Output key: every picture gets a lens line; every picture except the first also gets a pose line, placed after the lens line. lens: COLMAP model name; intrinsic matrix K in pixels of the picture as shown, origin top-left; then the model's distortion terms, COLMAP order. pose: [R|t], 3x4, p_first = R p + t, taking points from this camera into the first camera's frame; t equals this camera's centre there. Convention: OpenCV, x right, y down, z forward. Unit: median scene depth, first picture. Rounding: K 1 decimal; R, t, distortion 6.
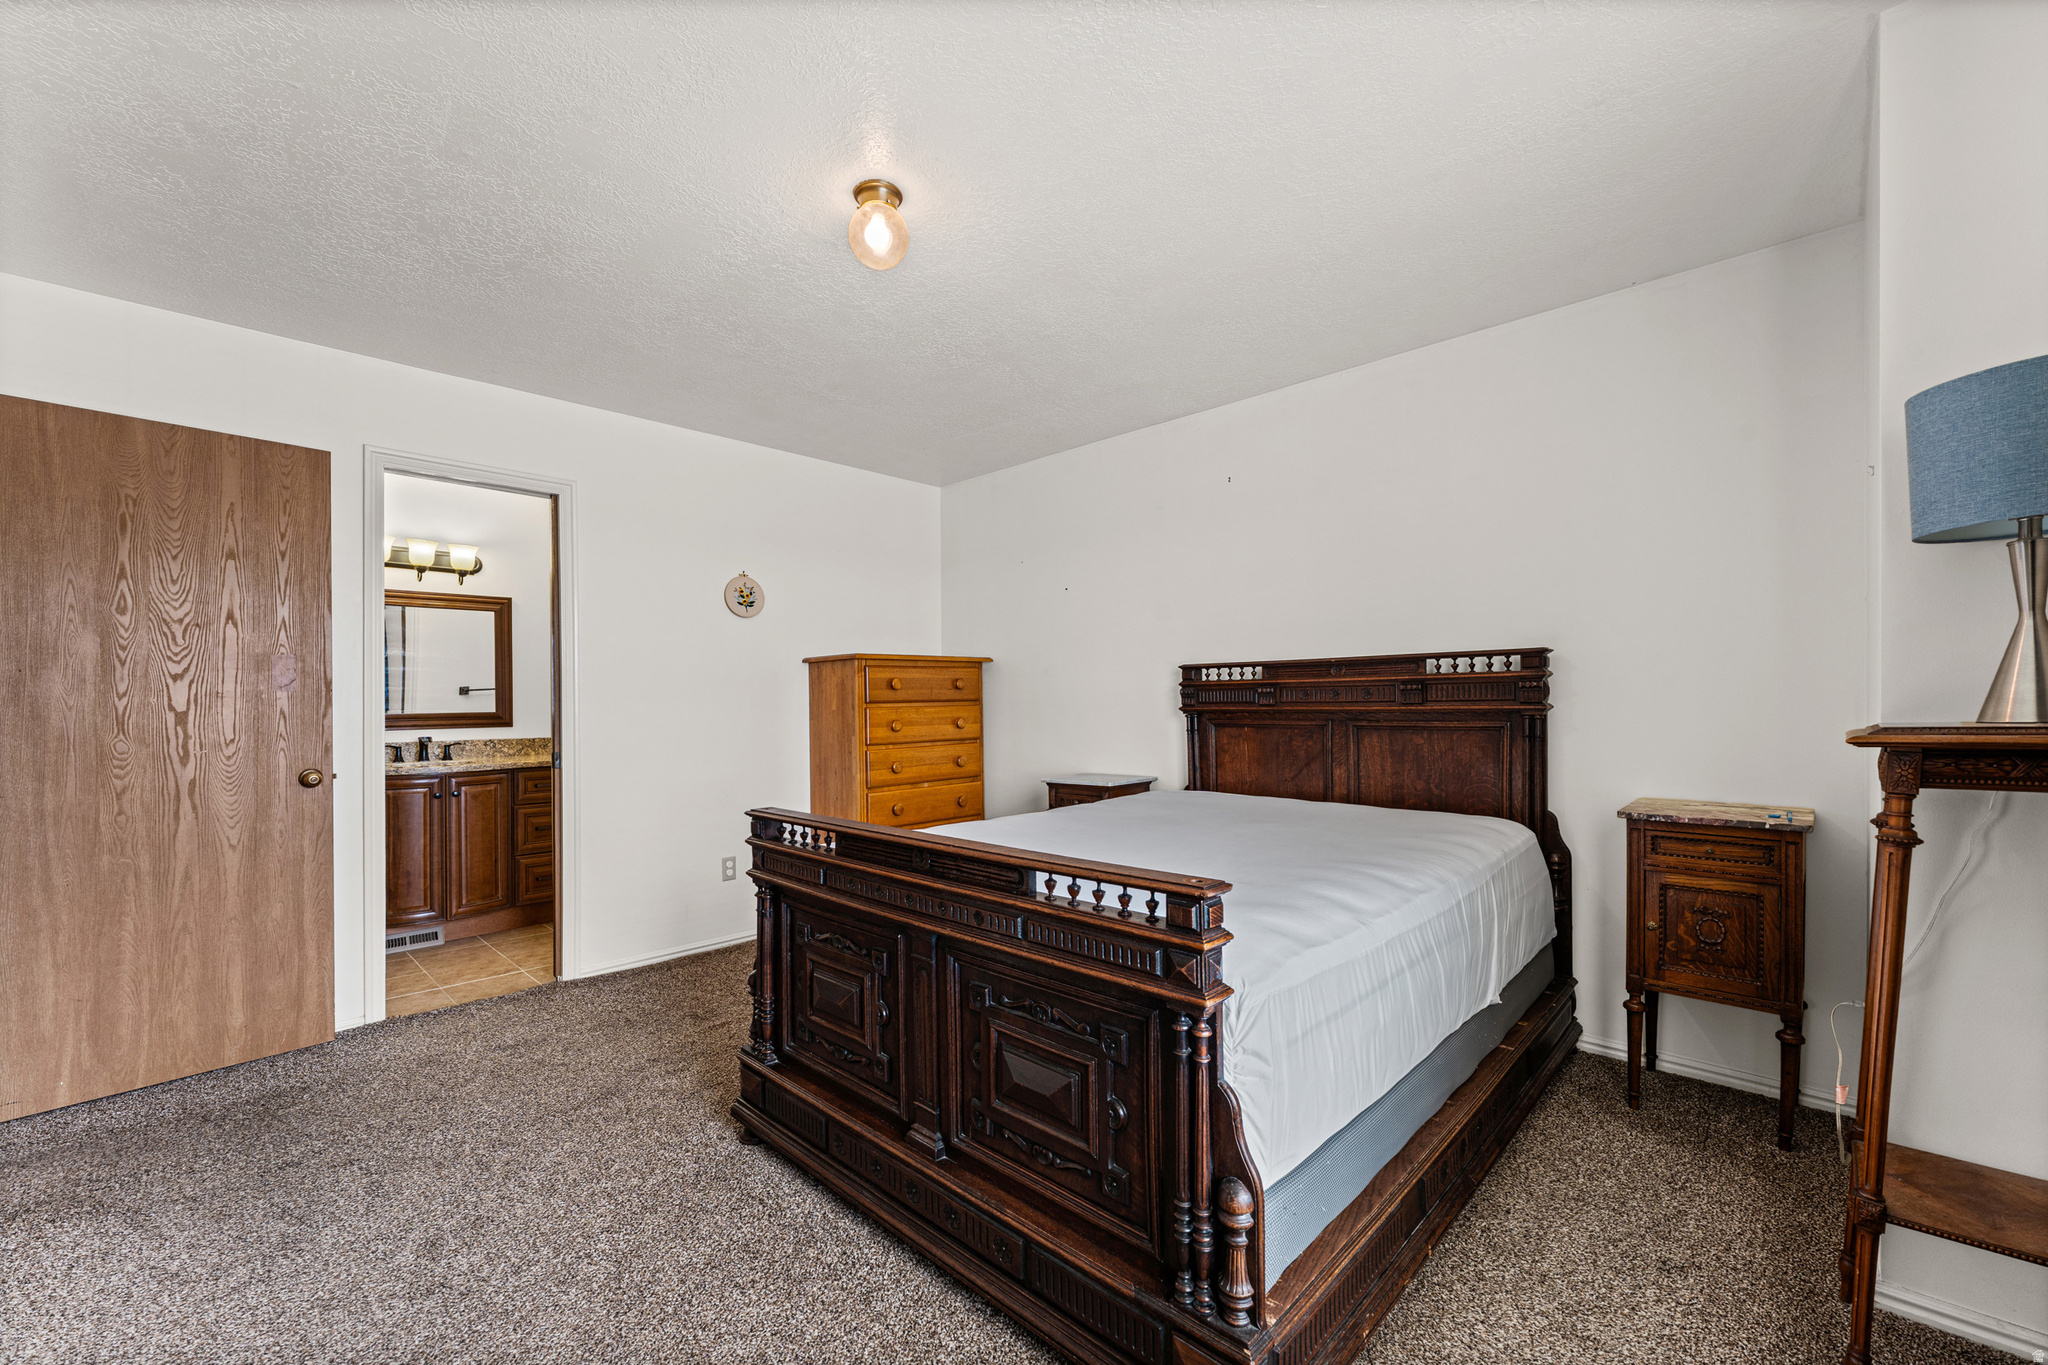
lens RADIAL K [[828.7, 0, 1025.7], [0, 828.7, 697.1], [0, 0, 1]] dist [-0.003094, -0.000753]
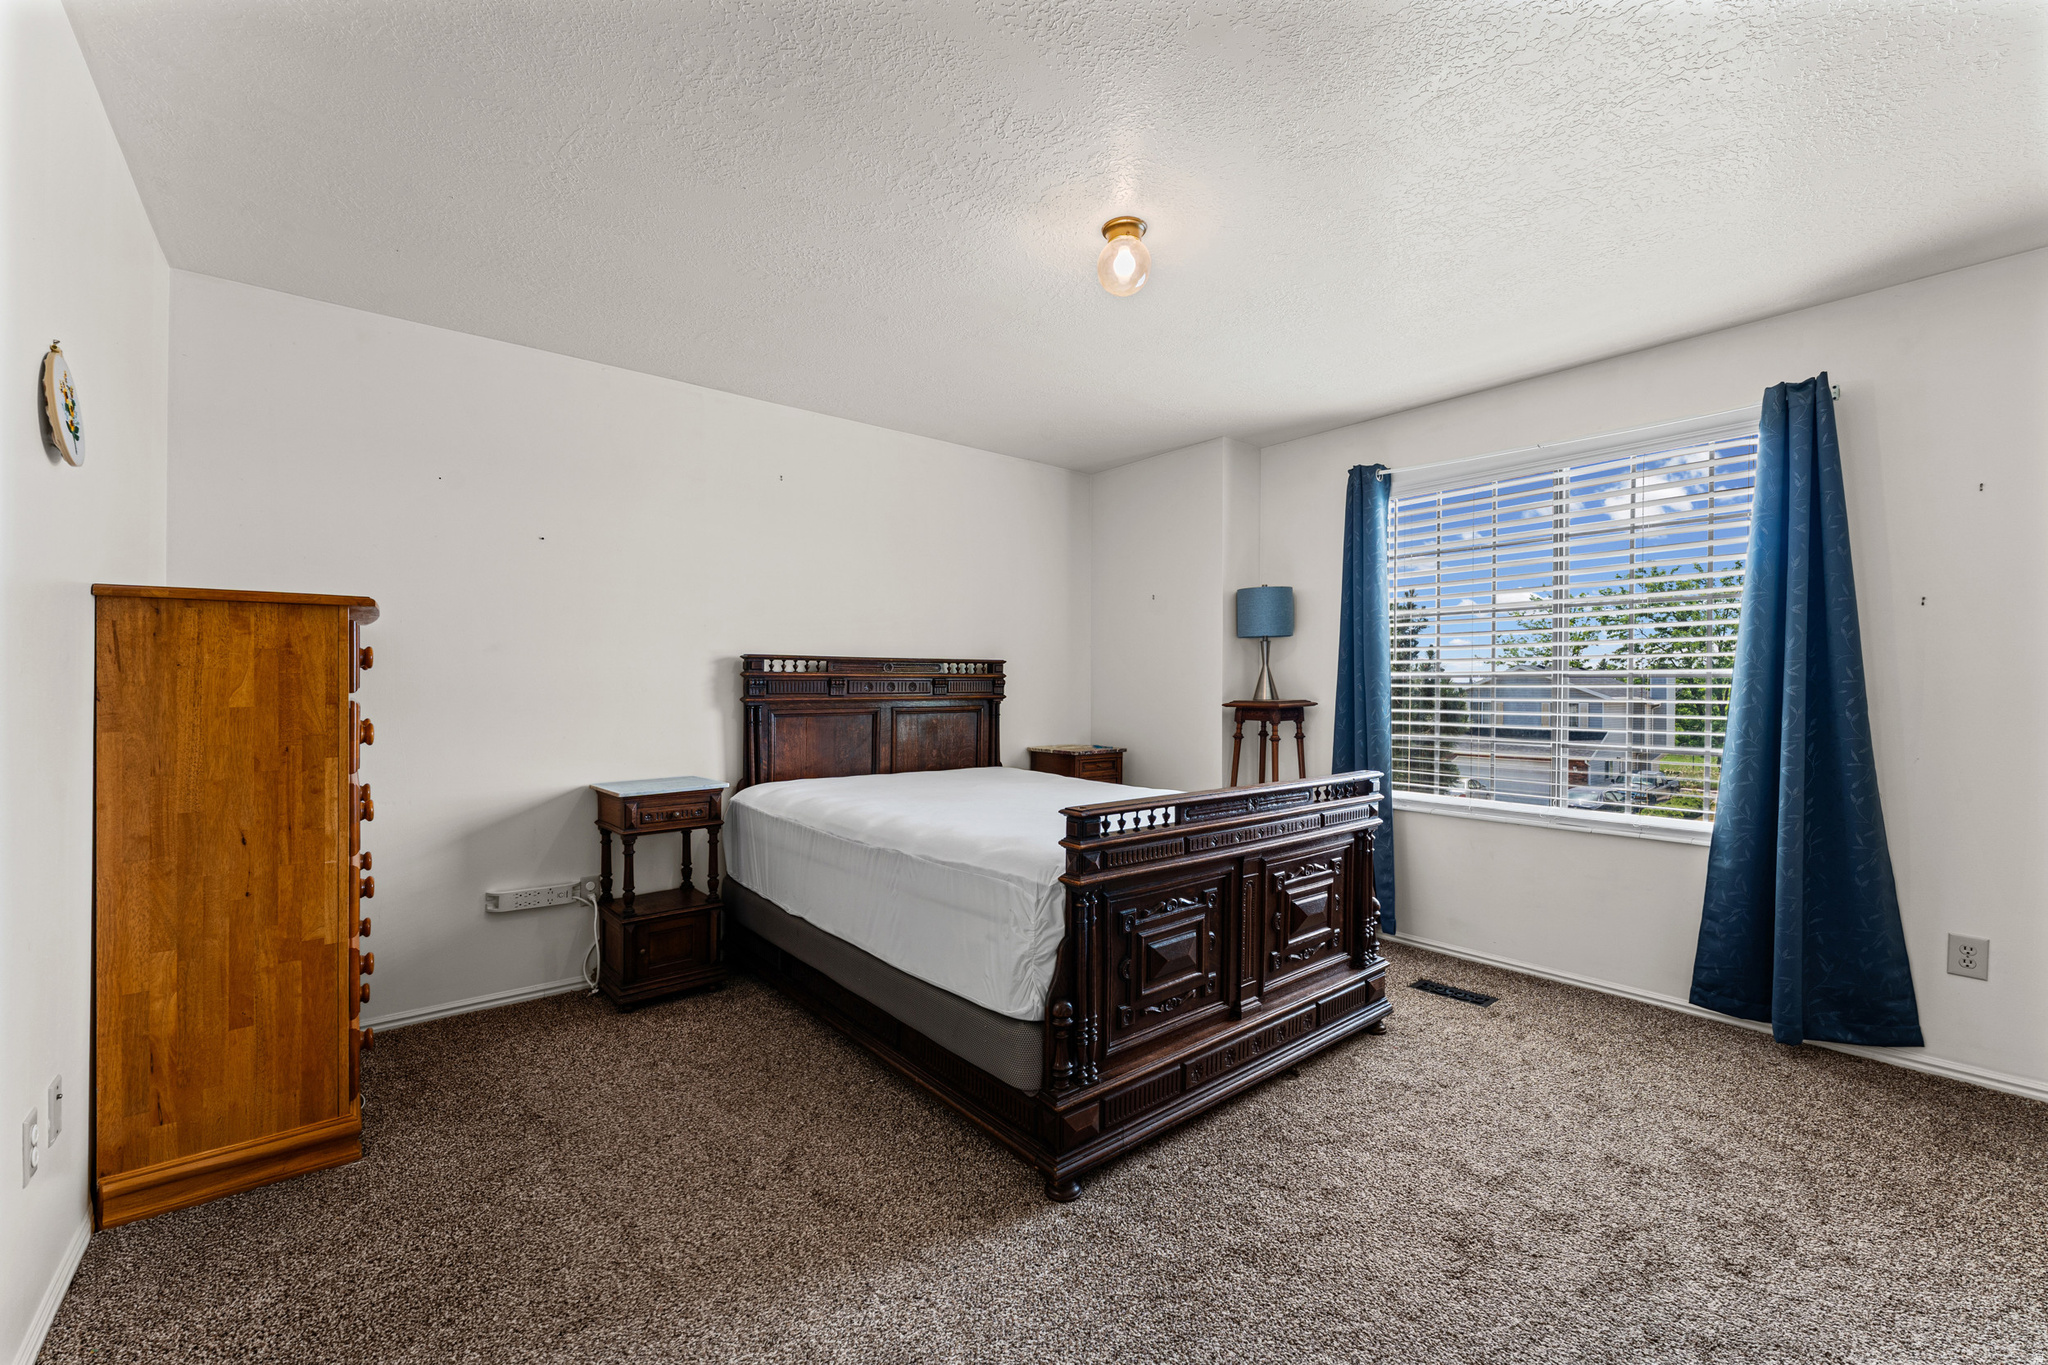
lens RADIAL K [[828.7, 0, 1023.5], [0, 828.7, 687.5], [0, 0, 1]] dist [-0.003094, -0.000753]
pose [[0.124183, 0.017790, 0.992100, -0.765272], [0.003829, 0.999823, -0.018407, 0.019738], [-0.992252, 0.006084, 0.124093, 0.575601]]
